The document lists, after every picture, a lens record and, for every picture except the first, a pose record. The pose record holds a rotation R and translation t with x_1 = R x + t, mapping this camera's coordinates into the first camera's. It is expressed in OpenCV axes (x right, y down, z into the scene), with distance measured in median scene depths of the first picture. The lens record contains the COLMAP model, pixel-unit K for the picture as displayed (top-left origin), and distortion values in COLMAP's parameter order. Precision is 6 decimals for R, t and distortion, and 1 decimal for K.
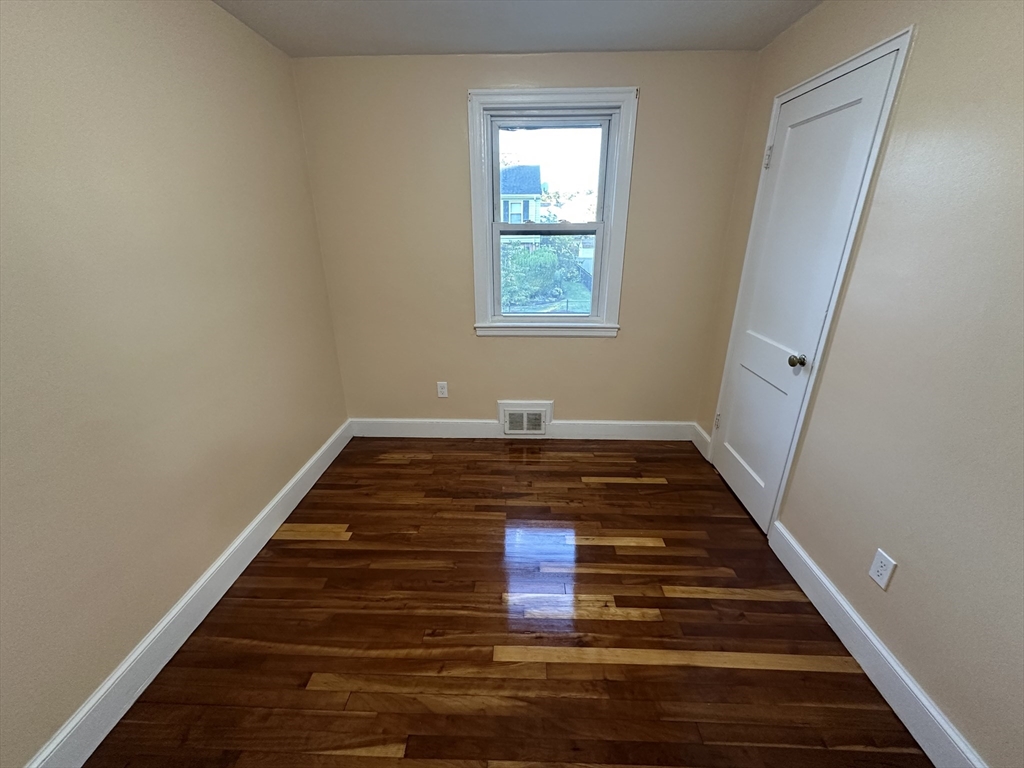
lens RADIAL K [[412.6, 0, 509.3], [0, 412.6, 377.0], [0, 0, 1]] dist [-0.002115, 0.006443]
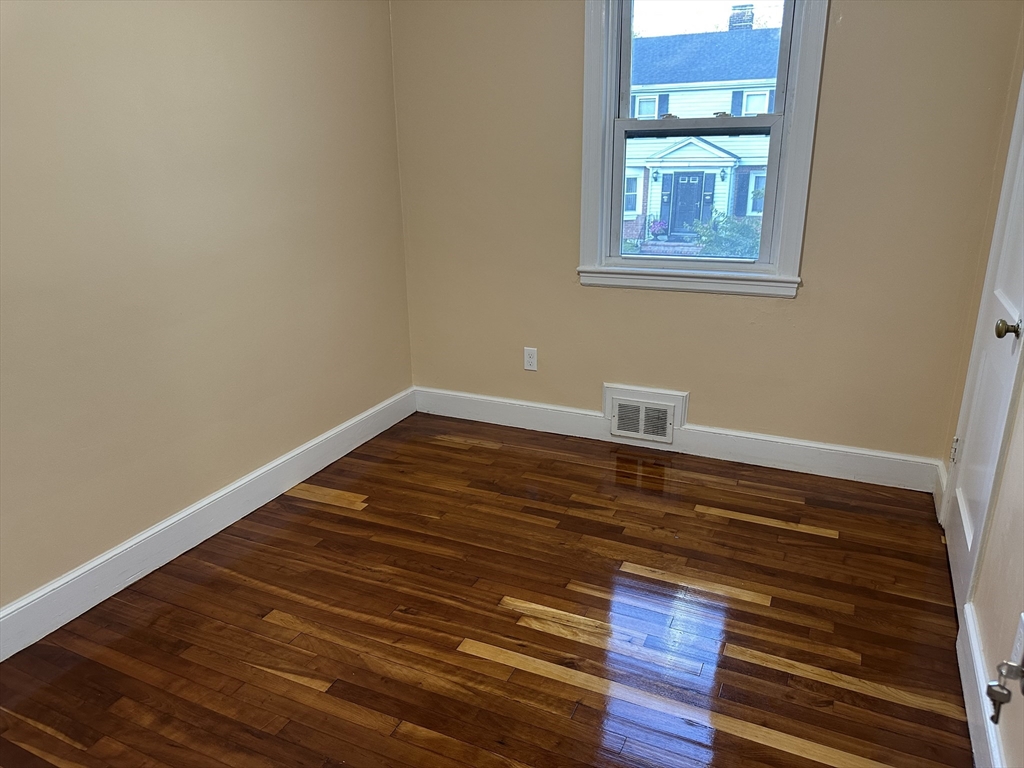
lens RADIAL K [[719.8, 0, 507.5], [0, 719.8, 384.8], [0, 0, 1]] dist [0.087392, -0.116059]
pose [[0.919233, 0.114030, -0.376840, 0.390846], [-0.125529, 0.992072, -0.006008, 0.125635], [0.373167, 0.052827, 0.926259, -0.226914]]
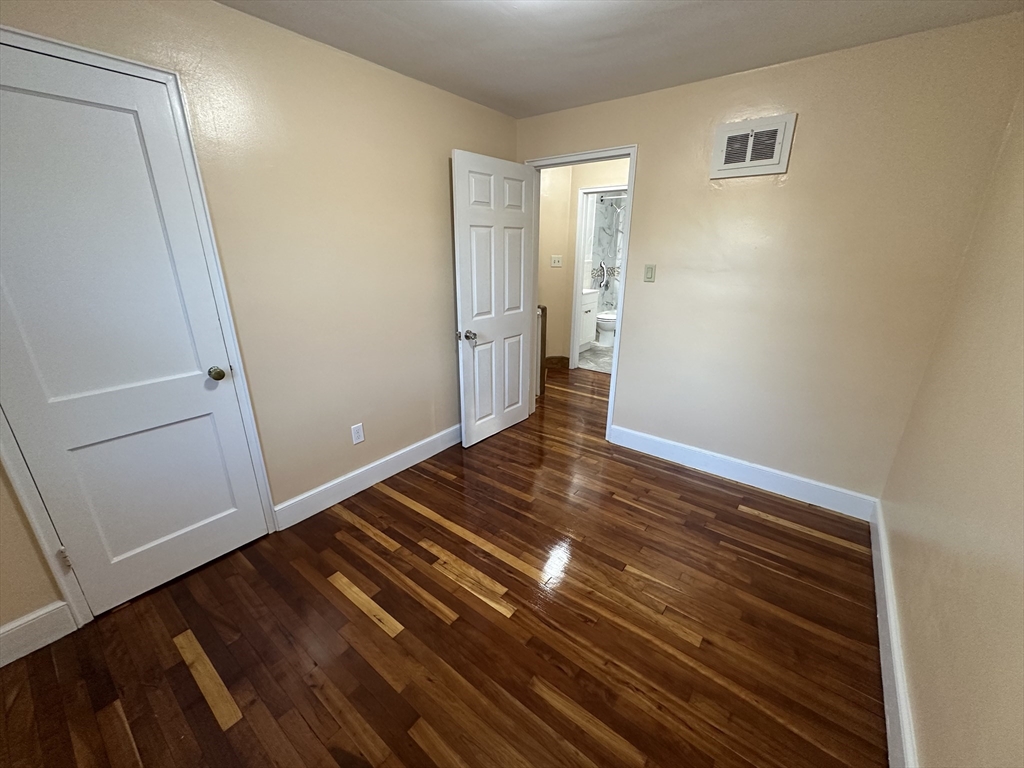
lens RADIAL K [[407.3, 0, 512.7], [0, 407.3, 384.2], [0, 0, 1]] dist [-0.000874, -0.000131]
pose [[-0.813411, -0.187729, 0.550564, -0.386626], [0.200539, 0.797963, 0.568365, -0.389432], [-0.546028, 0.572724, -0.611425, 1.102508]]
